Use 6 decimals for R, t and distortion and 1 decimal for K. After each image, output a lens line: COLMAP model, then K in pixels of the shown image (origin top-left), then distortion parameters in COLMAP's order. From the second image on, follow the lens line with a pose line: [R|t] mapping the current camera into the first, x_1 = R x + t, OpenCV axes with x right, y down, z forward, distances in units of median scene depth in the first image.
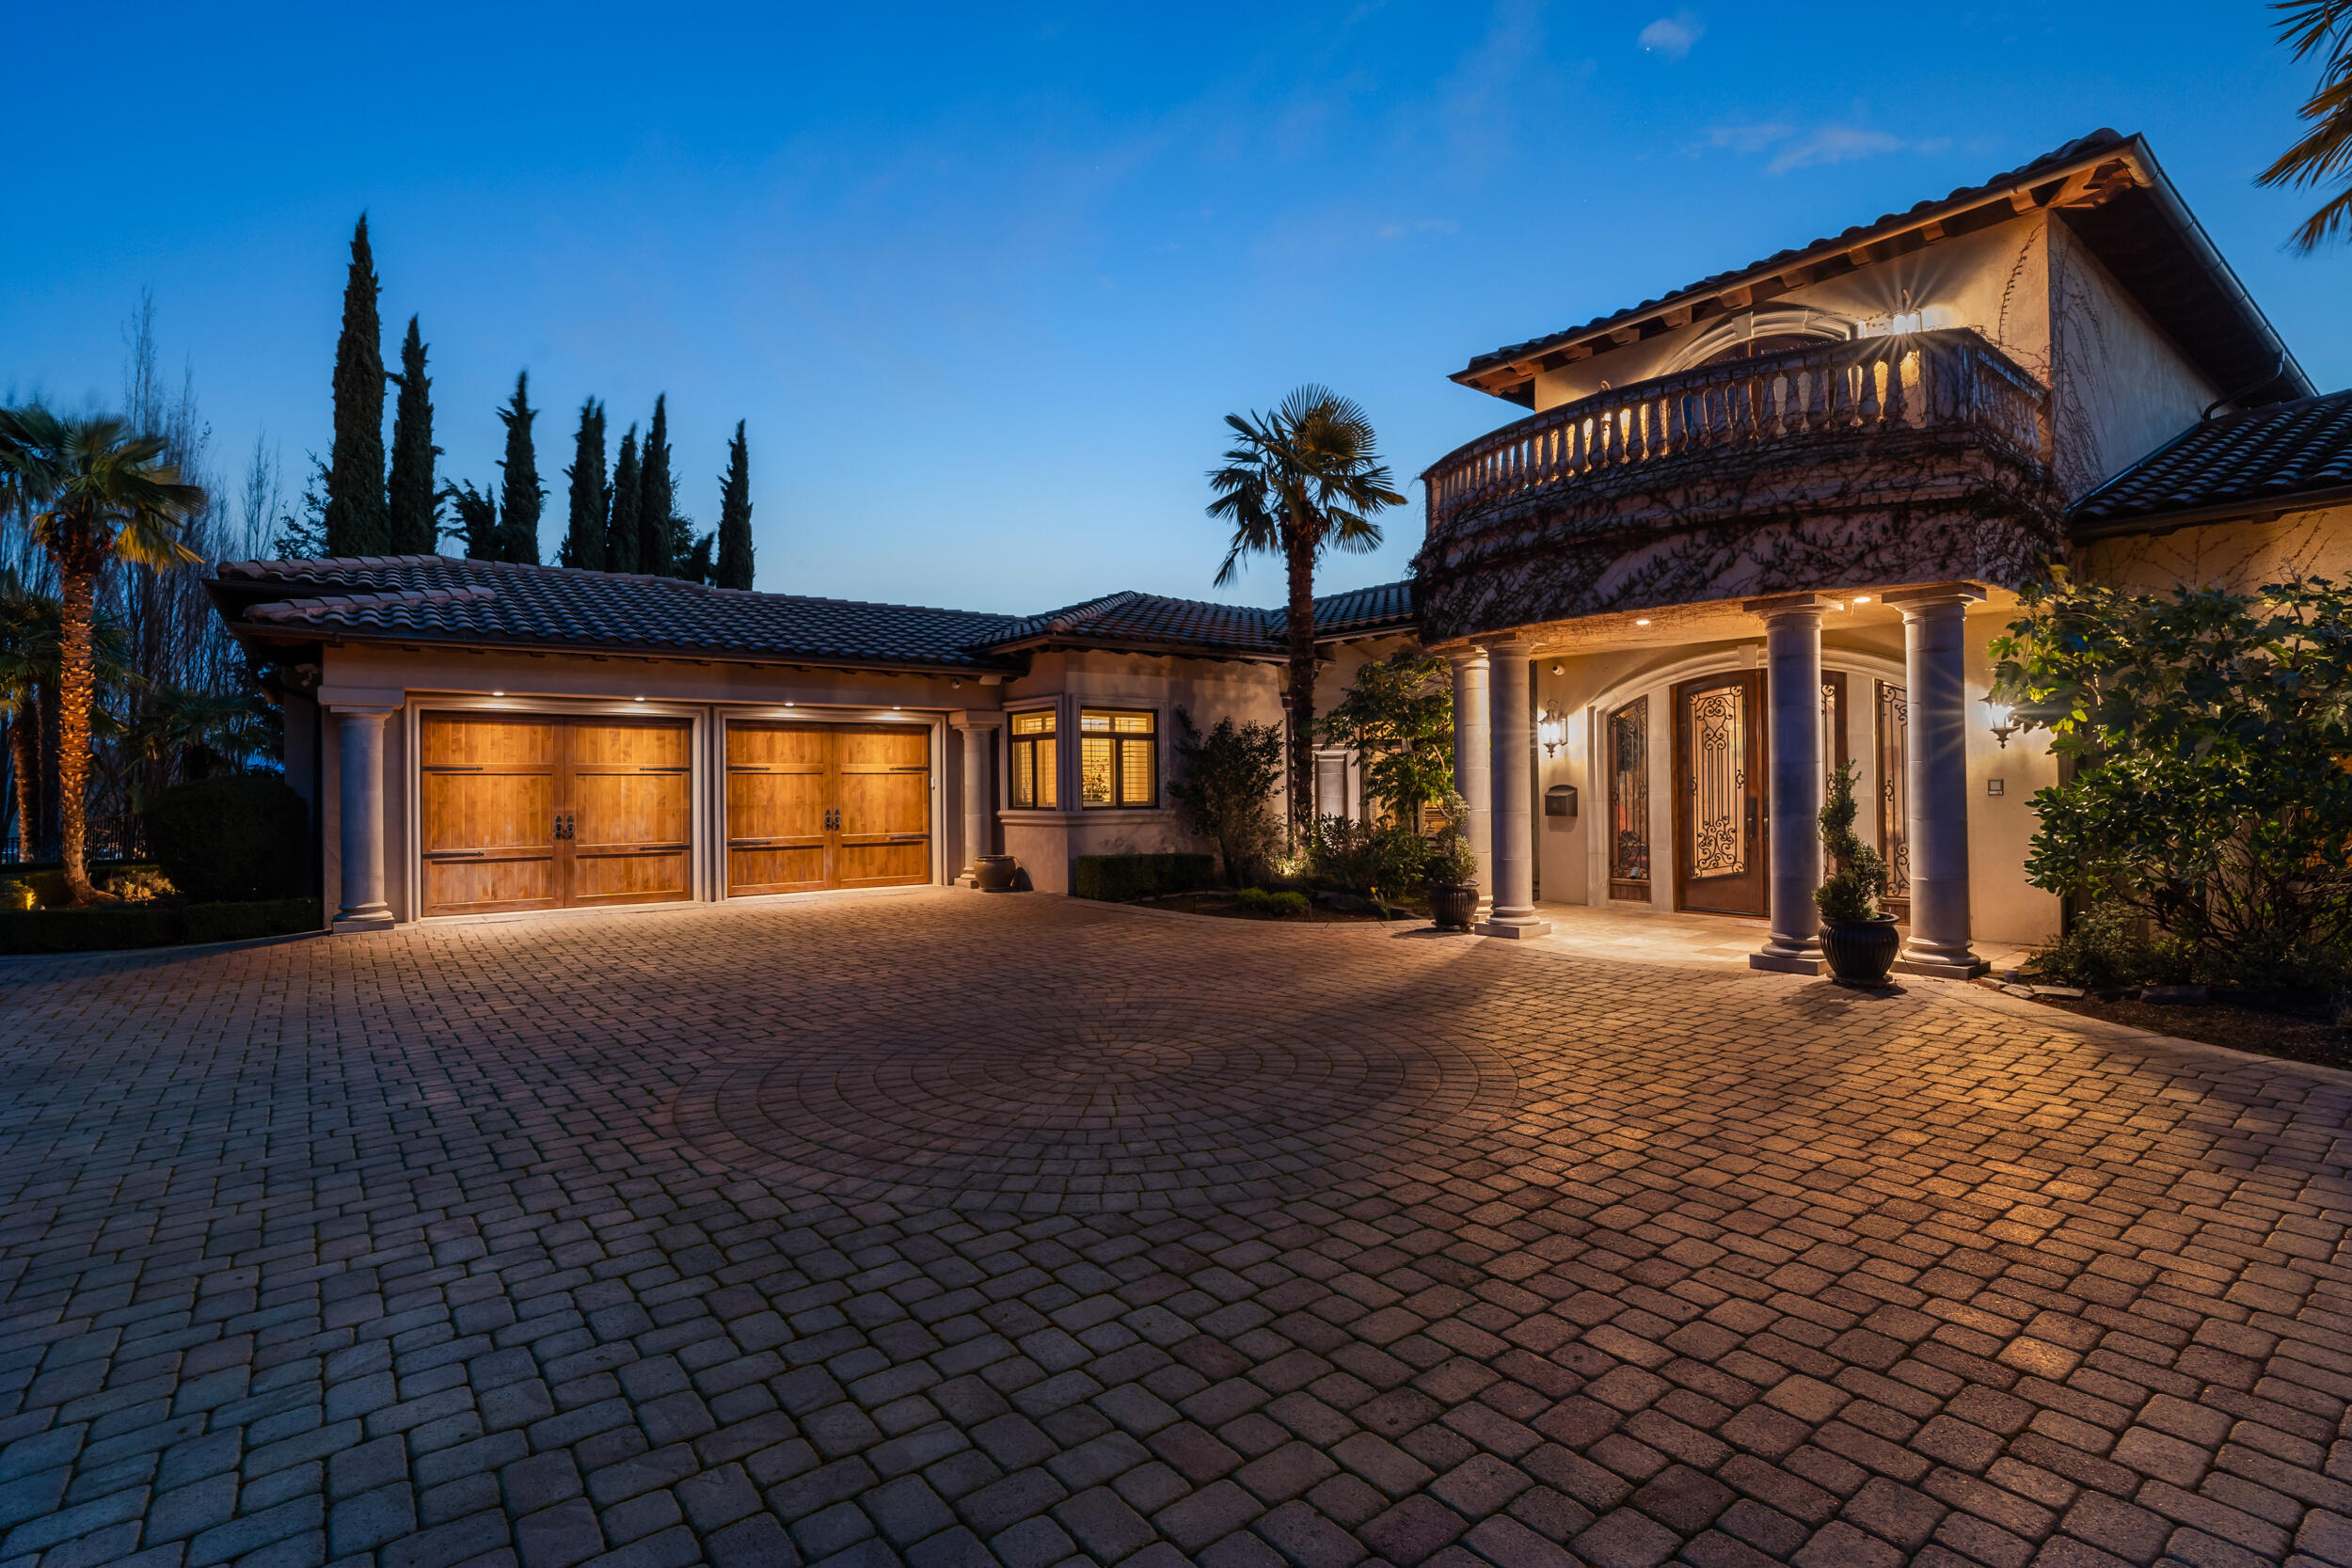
lens RADIAL K [[1116.7, 0, 1185.2], [0, 1116.7, 778.7], [0, 0, 1]] dist [-0.006623, 0.000002]
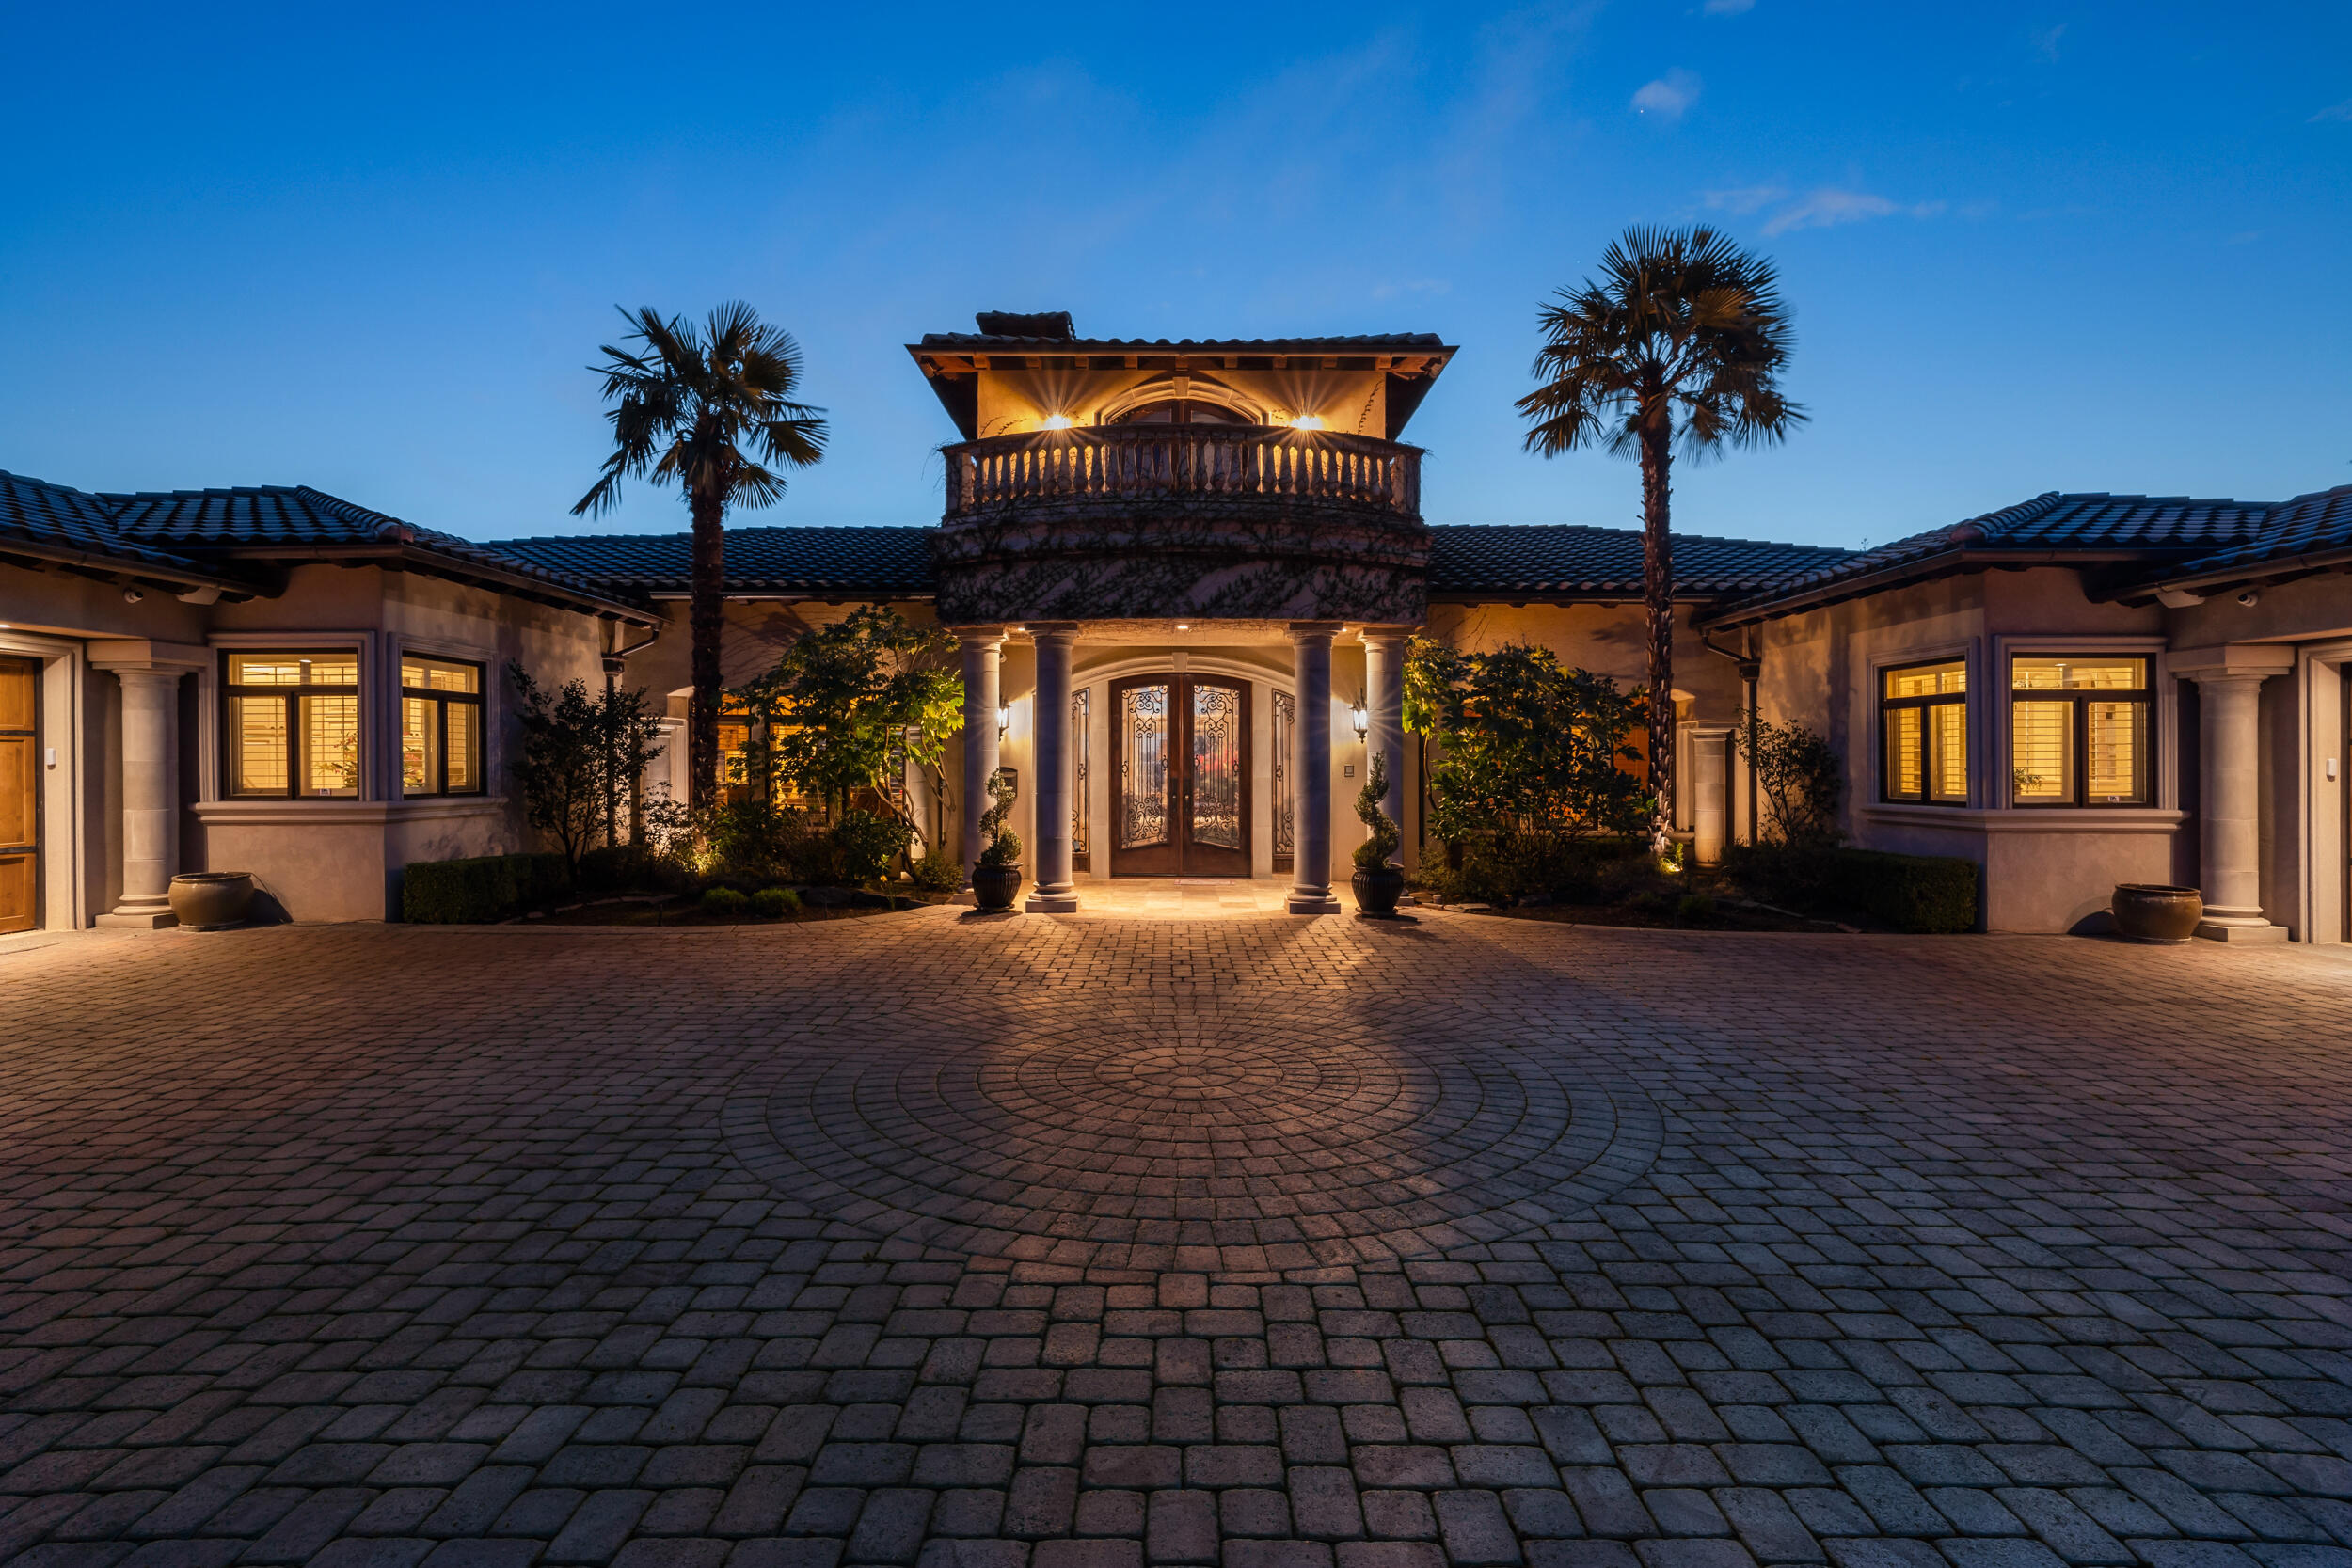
lens RADIAL K [[1106.3, 0, 1174.3], [0, 1106.3, 775.1], [0, 0, 1]] dist [-0.013790, 0.007056]
pose [[0.628949, -0.000289, 0.777447, -0.474920], [-0.009717, 0.999919, 0.008232, 0.003640], [-0.777386, -0.012732, 0.628895, 0.275583]]
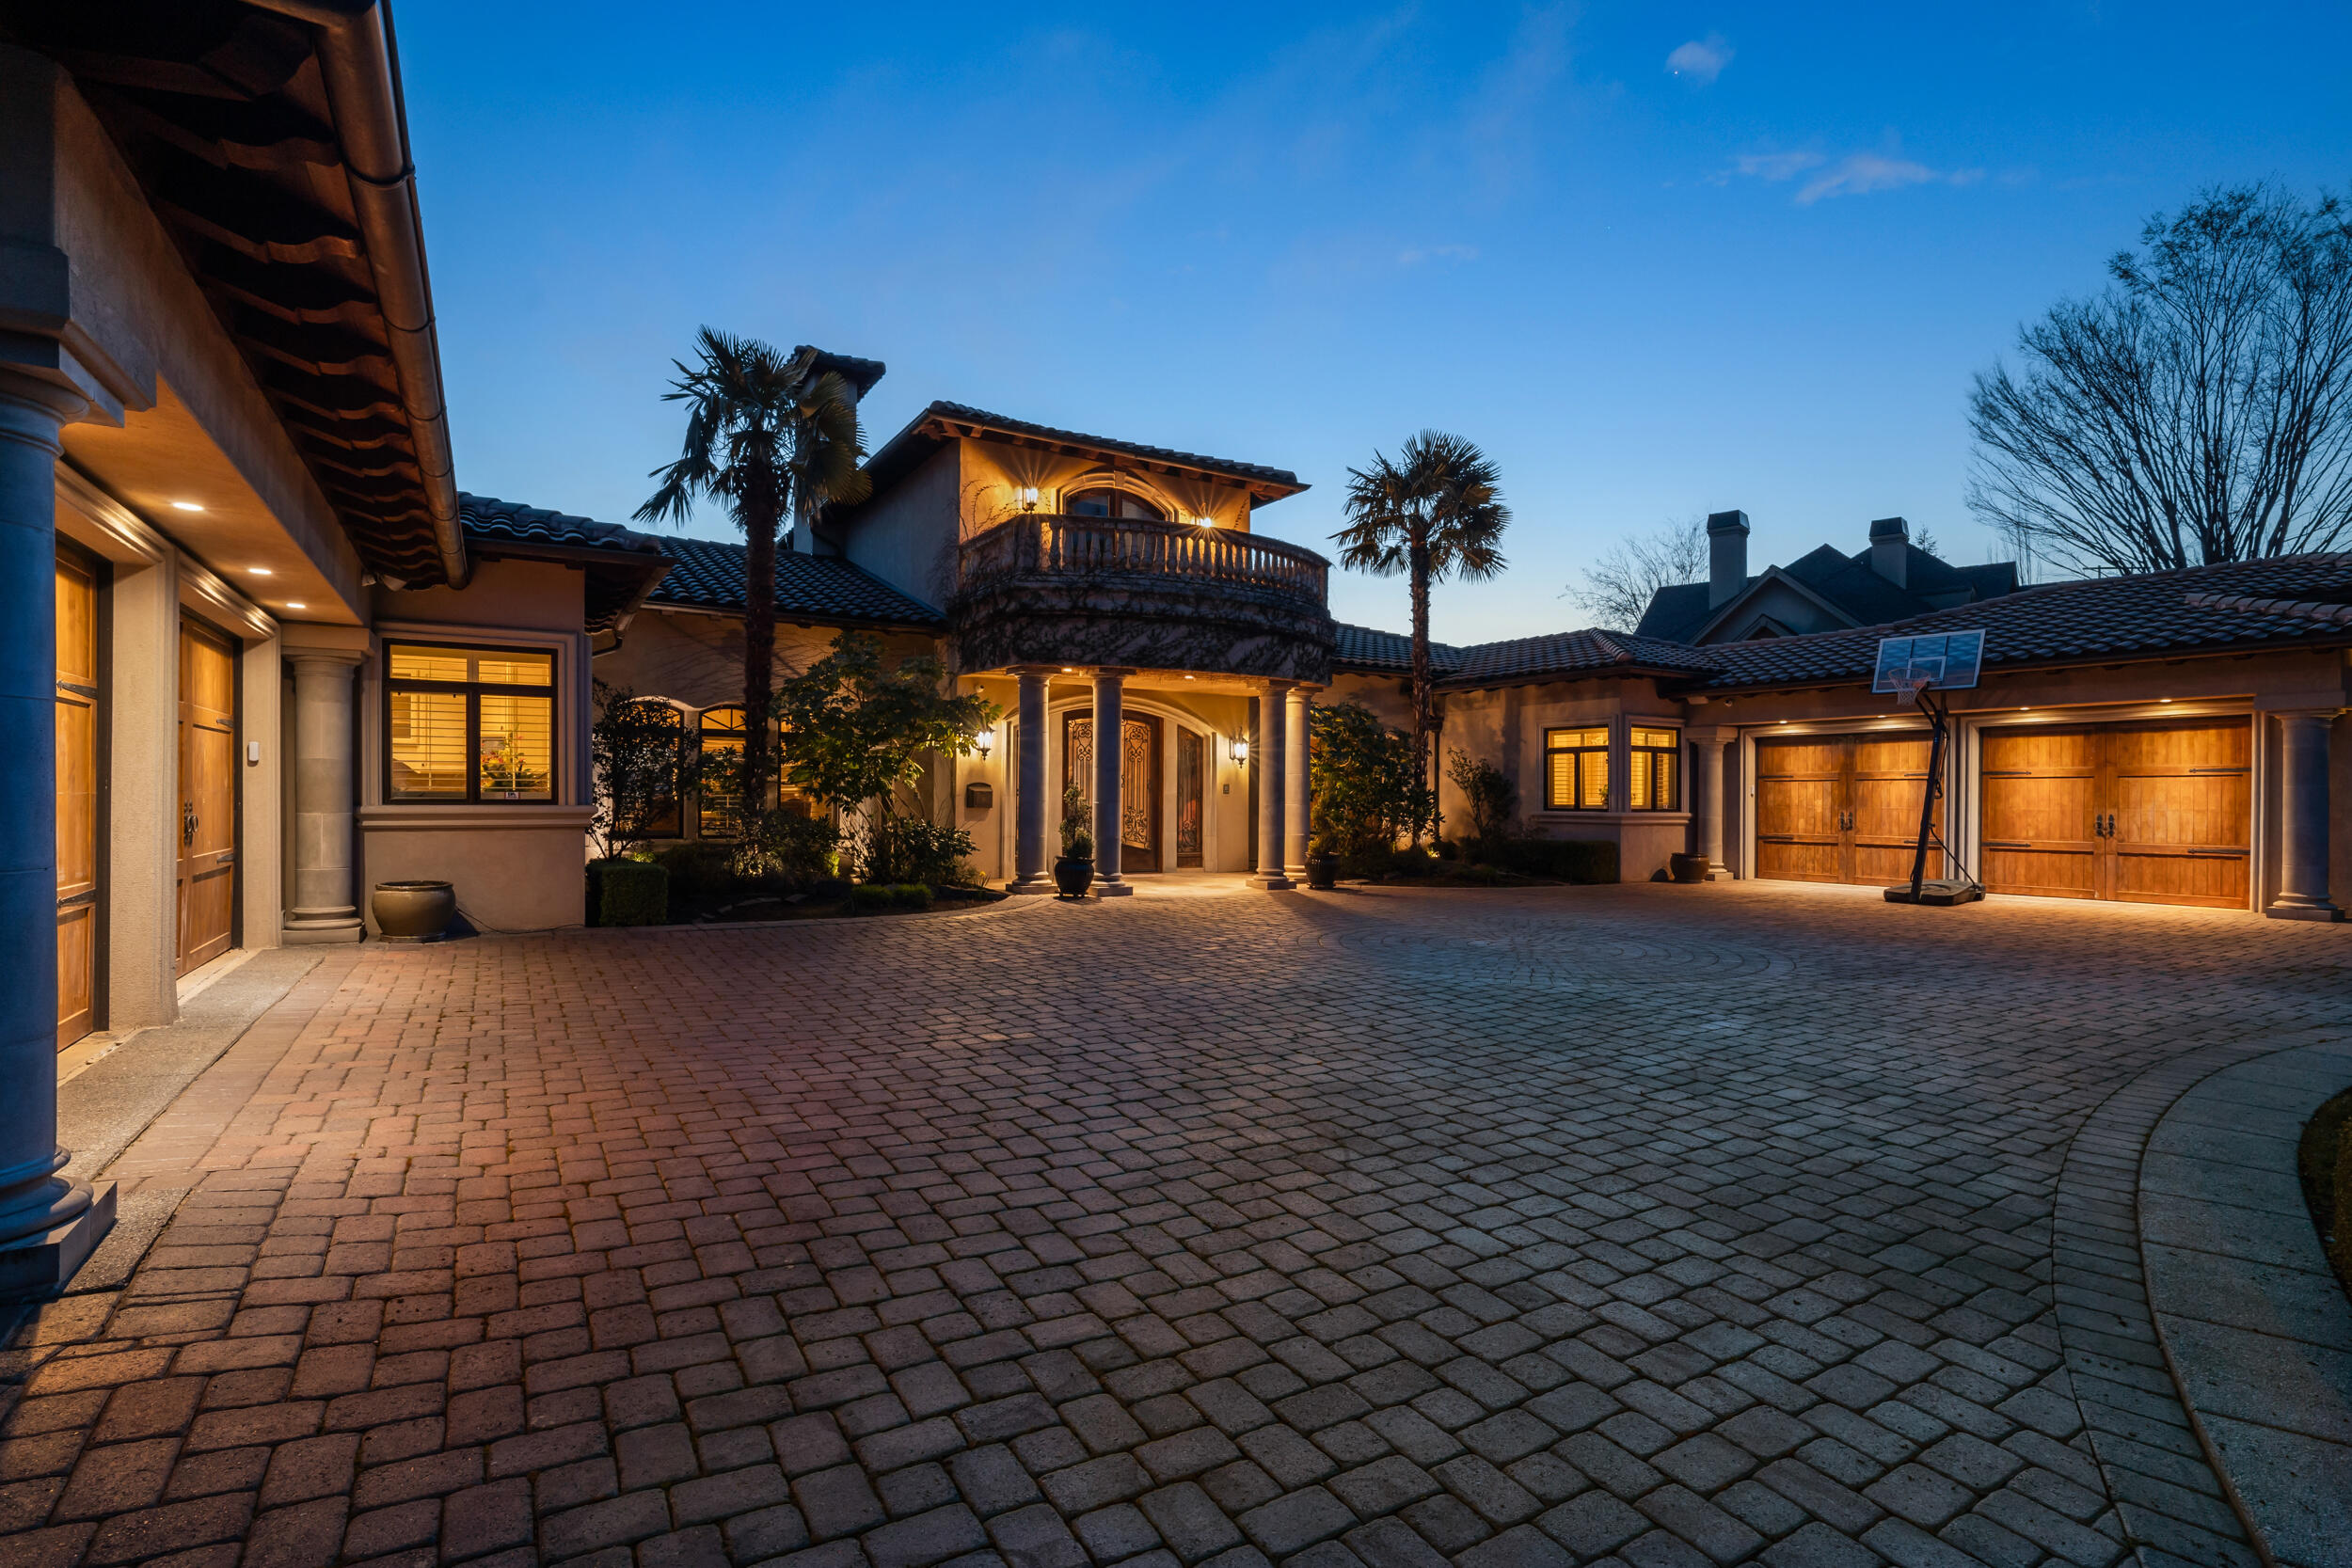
lens RADIAL K [[1131.2, 0, 1209.6], [0, 1131.2, 775.7], [0, 0, 1]] dist [0.000746, 0.000224]
pose [[0.101996, 0.028627, 0.994373, -1.093574], [-0.014053, 0.999528, -0.027334, 0.035498], [-0.994686, -0.011186, 0.102350, 0.791022]]
